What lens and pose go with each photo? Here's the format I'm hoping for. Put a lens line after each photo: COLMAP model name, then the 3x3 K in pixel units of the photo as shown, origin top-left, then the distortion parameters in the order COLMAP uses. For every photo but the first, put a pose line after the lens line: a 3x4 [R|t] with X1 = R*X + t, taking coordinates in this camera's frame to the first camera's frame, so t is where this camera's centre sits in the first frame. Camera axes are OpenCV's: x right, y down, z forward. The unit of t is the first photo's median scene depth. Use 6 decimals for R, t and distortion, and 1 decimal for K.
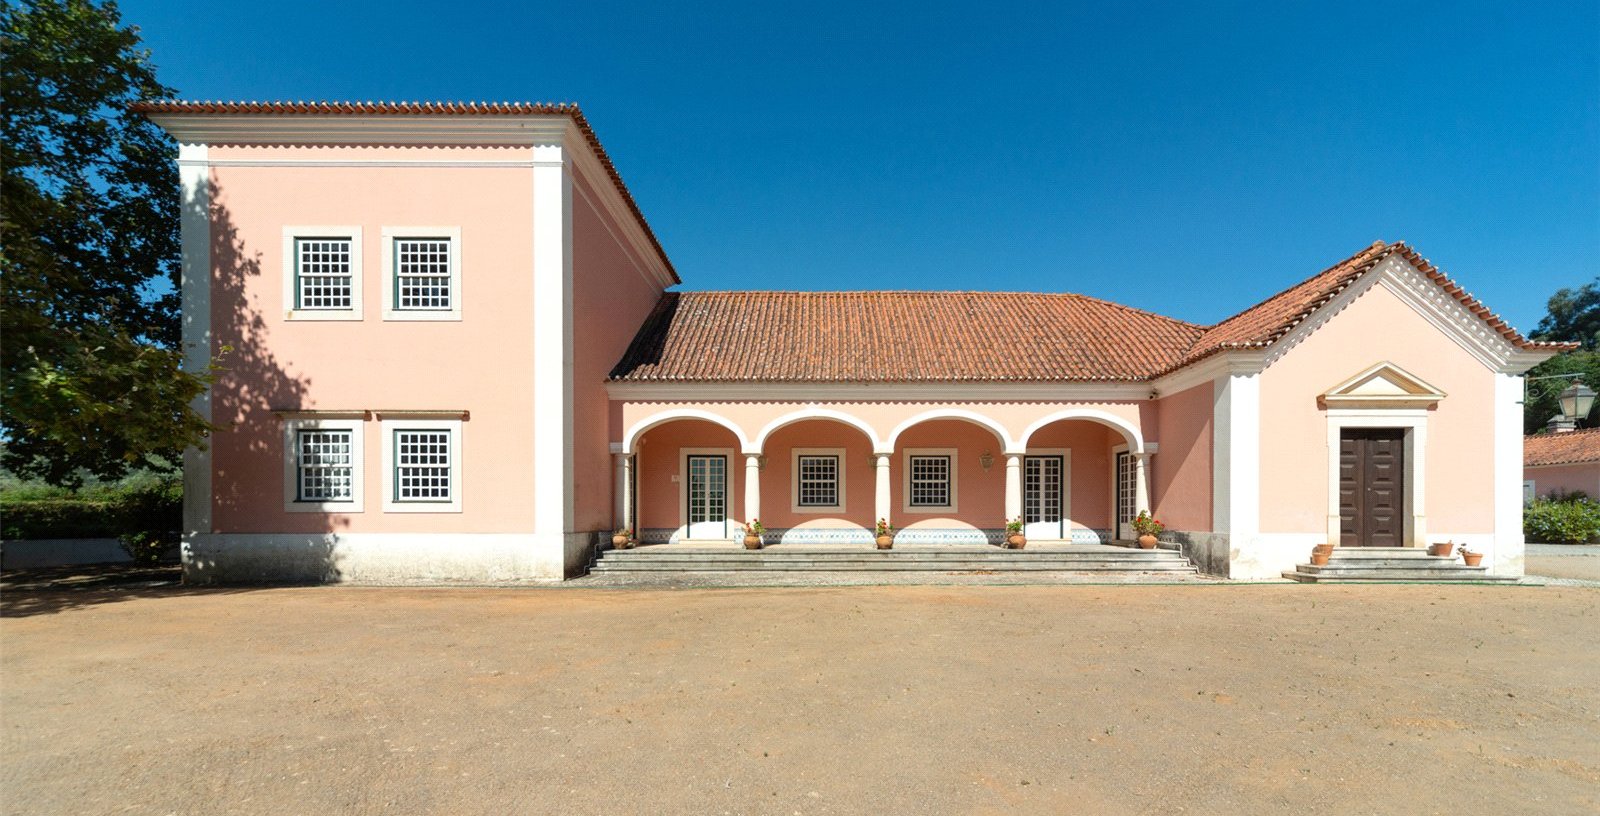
lens RADIAL K [[630.1, 0, 827.2], [0, 630.1, 520.1], [0, 0, 1]] dist [0.002759, 0.000350]
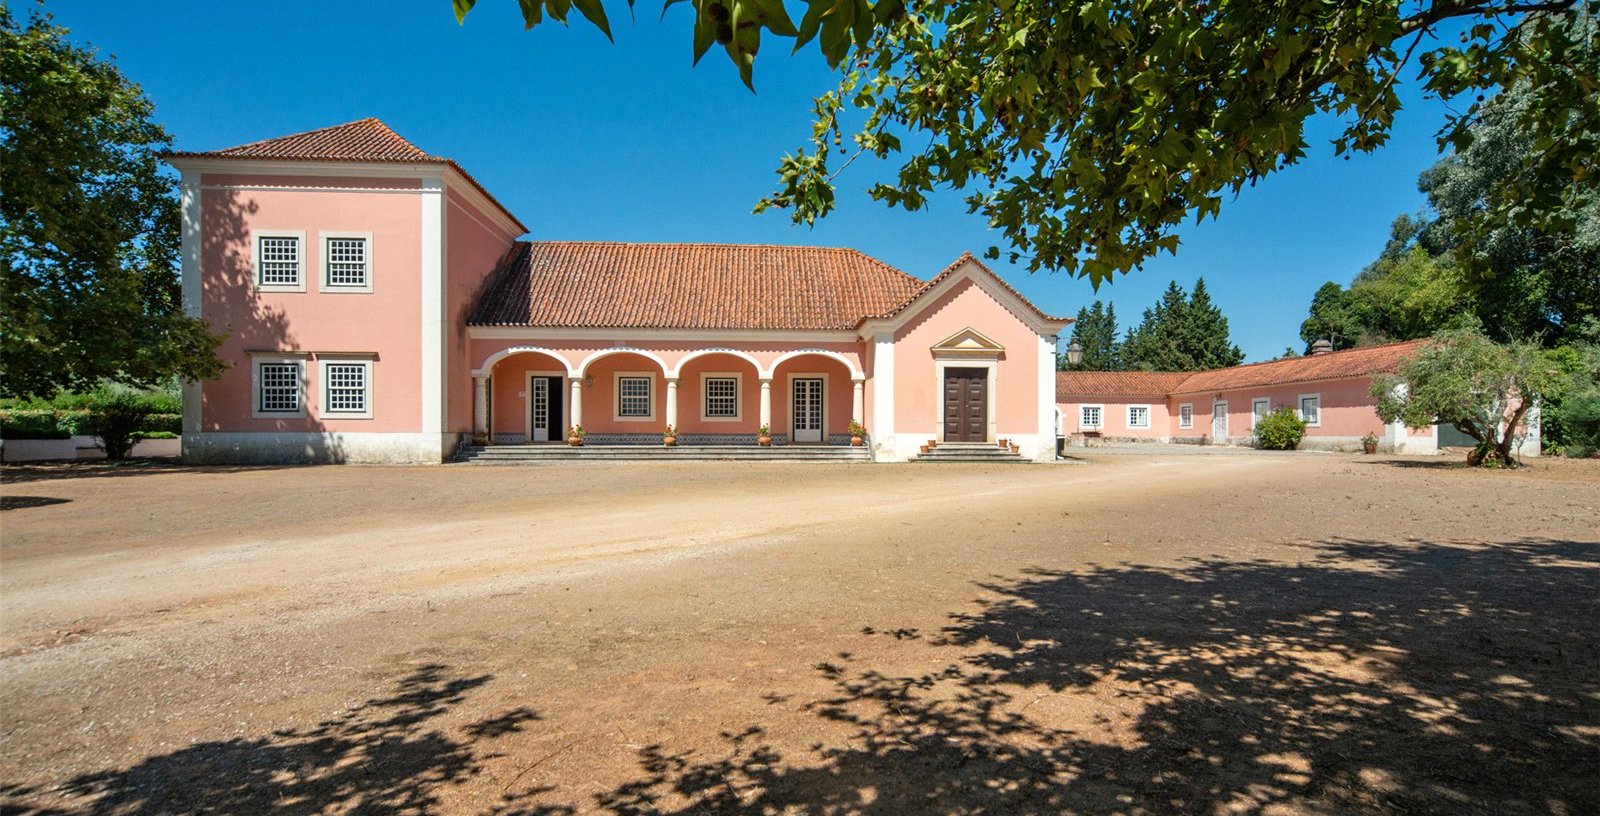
lens RADIAL K [[845.2, 0, 822.0], [0, 845.2, 438.3], [0, 0, 1]] dist [0.000652, 0.000317]
pose [[0.997291, 0.001524, 0.073539, 0.351612], [-0.001521, 0.999999, -0.000090, 0.033481], [-0.073539, -0.000022, 0.997292, -1.112591]]
